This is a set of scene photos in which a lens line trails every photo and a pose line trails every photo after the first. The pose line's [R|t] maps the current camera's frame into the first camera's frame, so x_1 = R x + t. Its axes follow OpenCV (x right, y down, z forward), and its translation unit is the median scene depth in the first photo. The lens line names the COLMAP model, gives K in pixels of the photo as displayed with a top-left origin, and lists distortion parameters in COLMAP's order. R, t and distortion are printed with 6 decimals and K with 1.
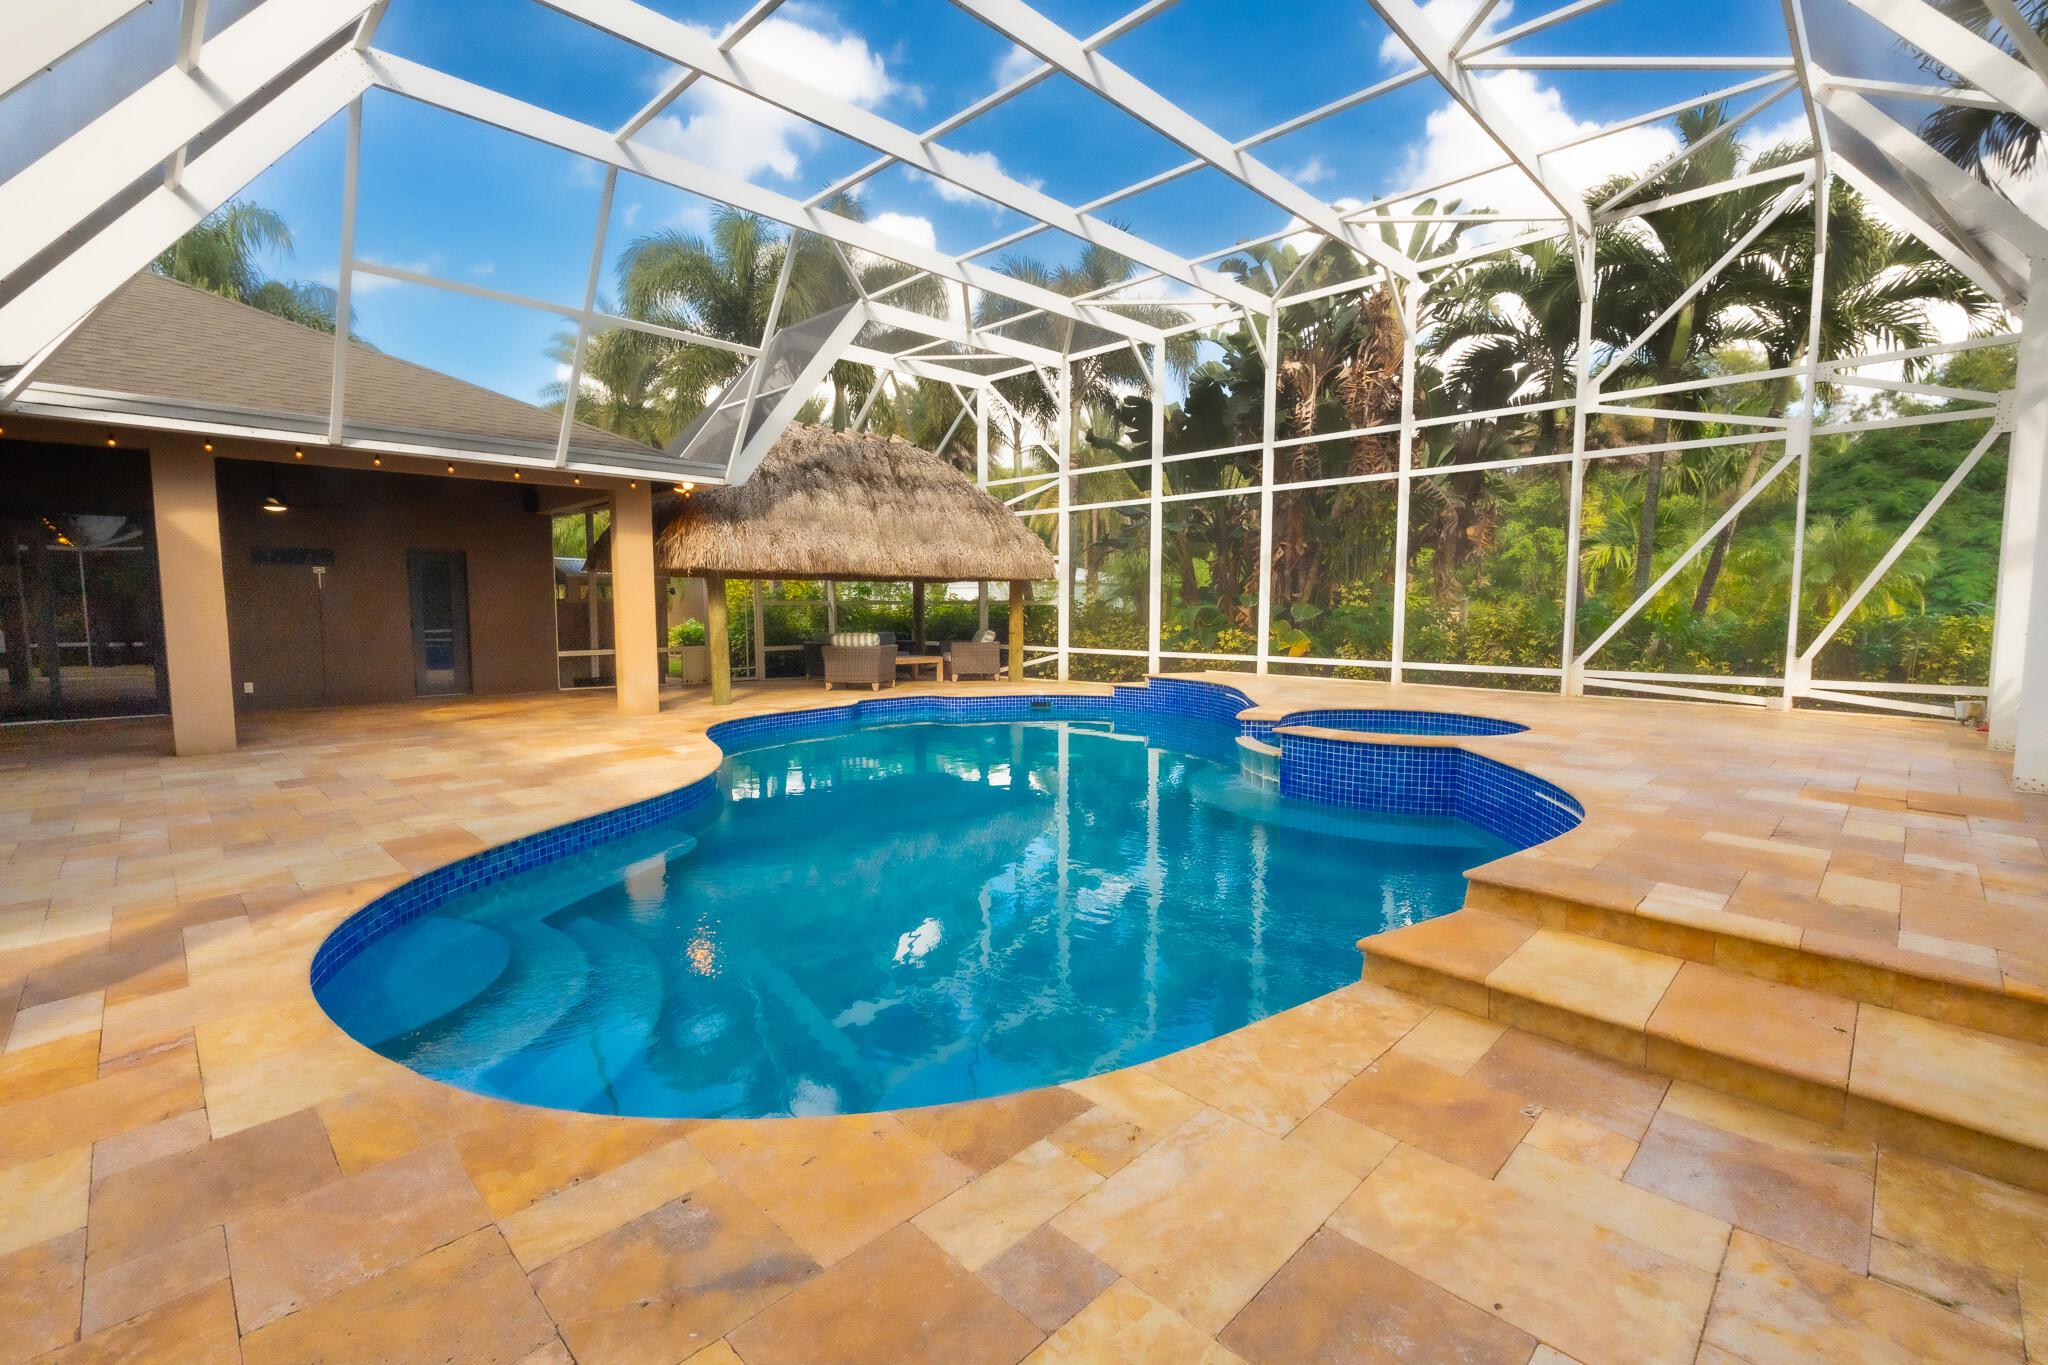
lens RADIAL K [[890.6, 0, 1022.9], [0, 890.6, 684.3], [0, 0, 1]] dist [-0.002420, 0.000140]
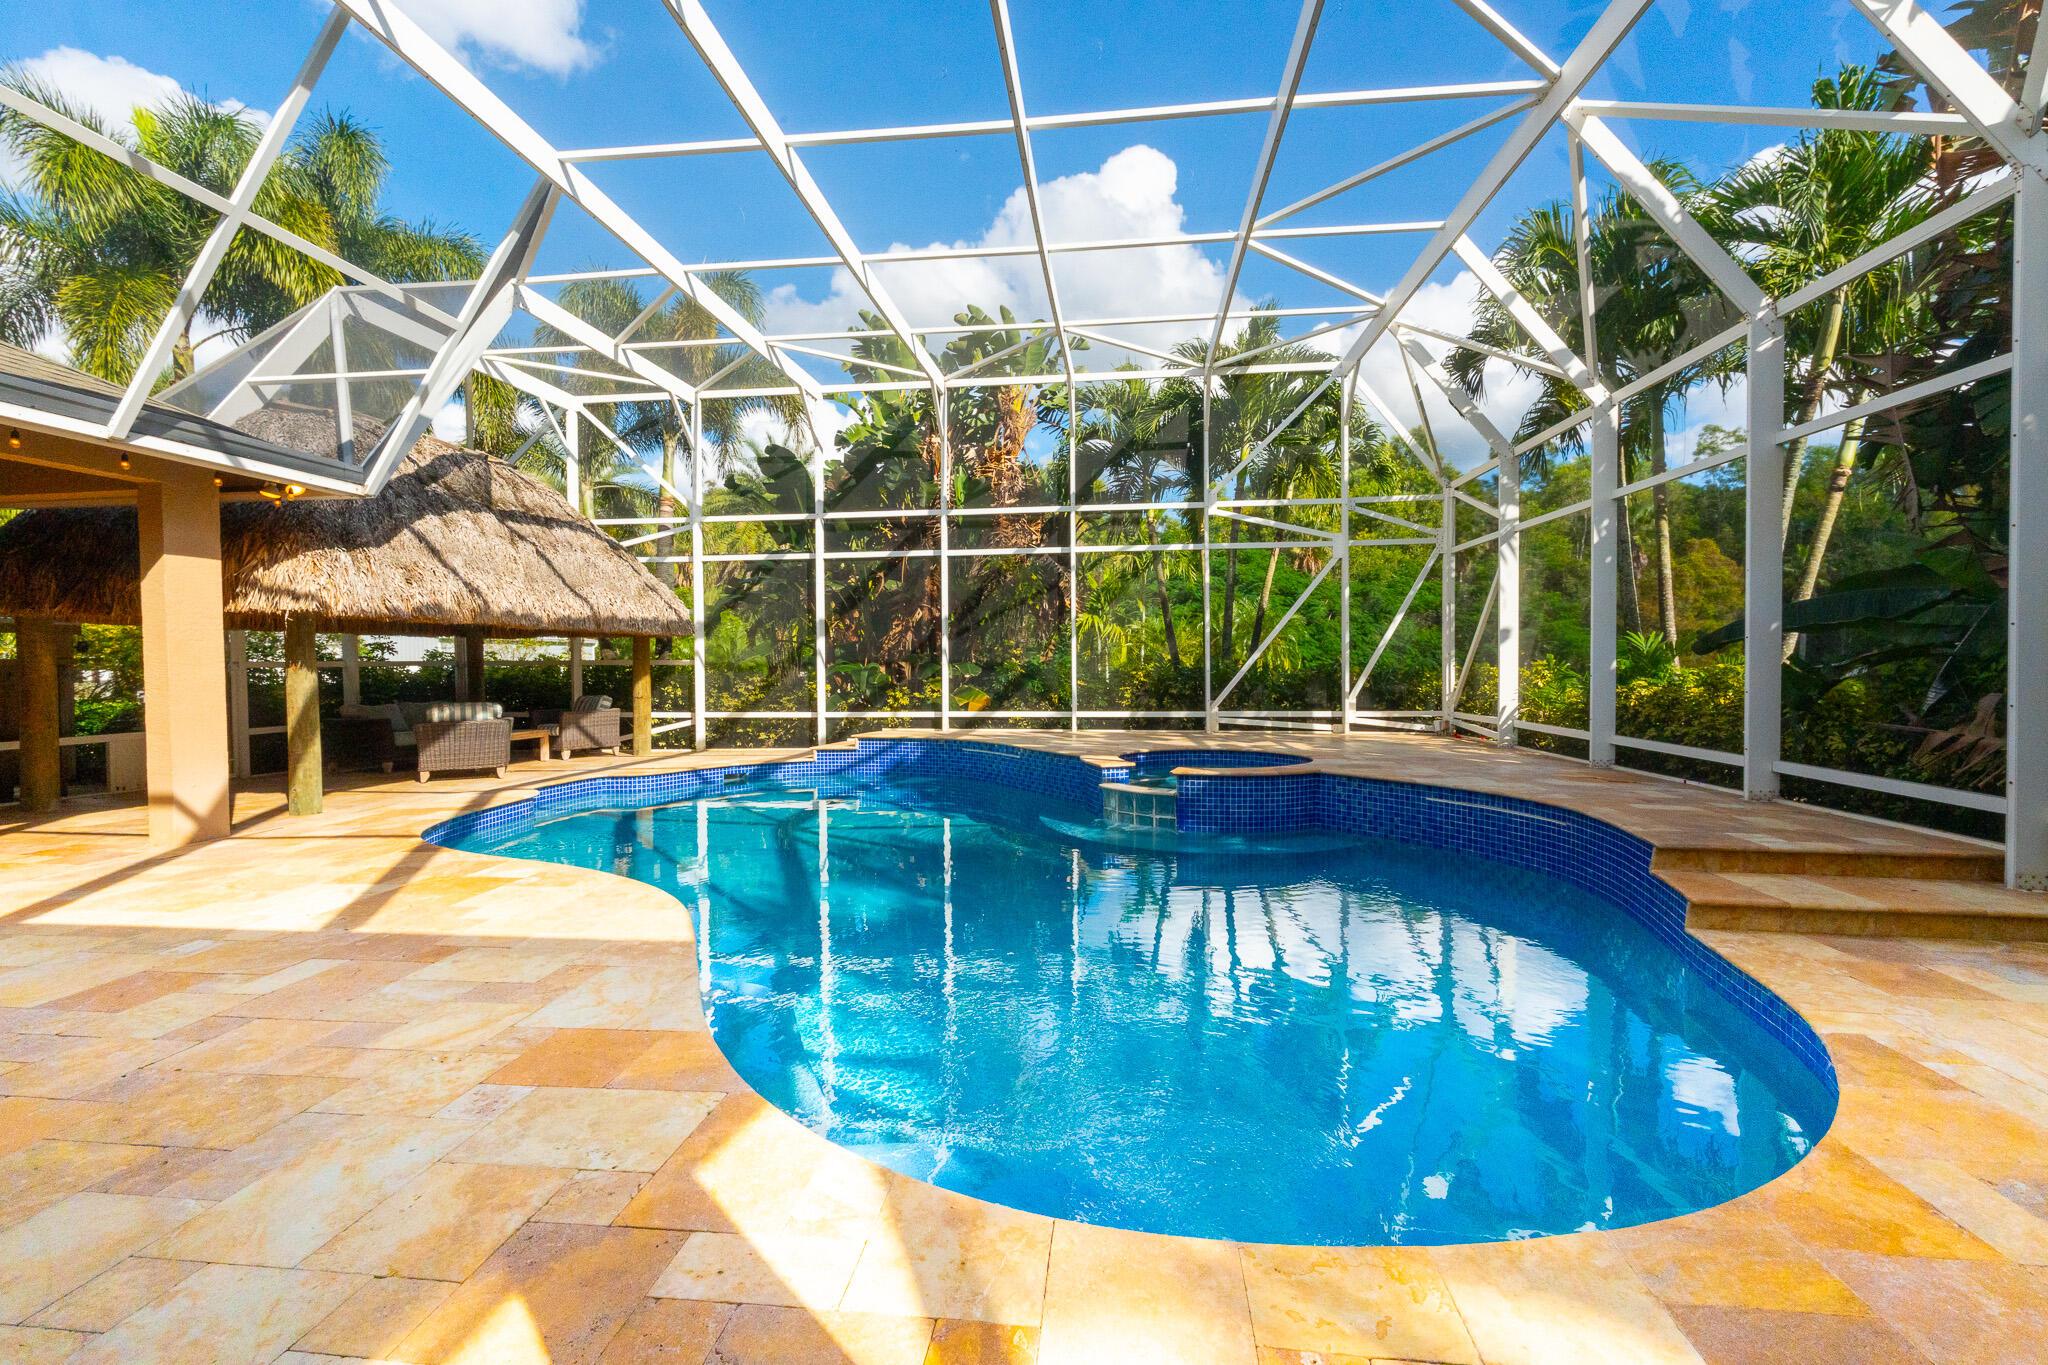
lens RADIAL K [[890.9, 0, 1018.5], [0, 890.9, 686.3], [0, 0, 1]] dist [-0.000961, -0.000113]
pose [[0.788711, -0.021495, 0.614389, -0.322678], [0.061085, 0.997183, -0.043530, -0.011525], [-0.611722, 0.071863, 0.787802, 0.130924]]
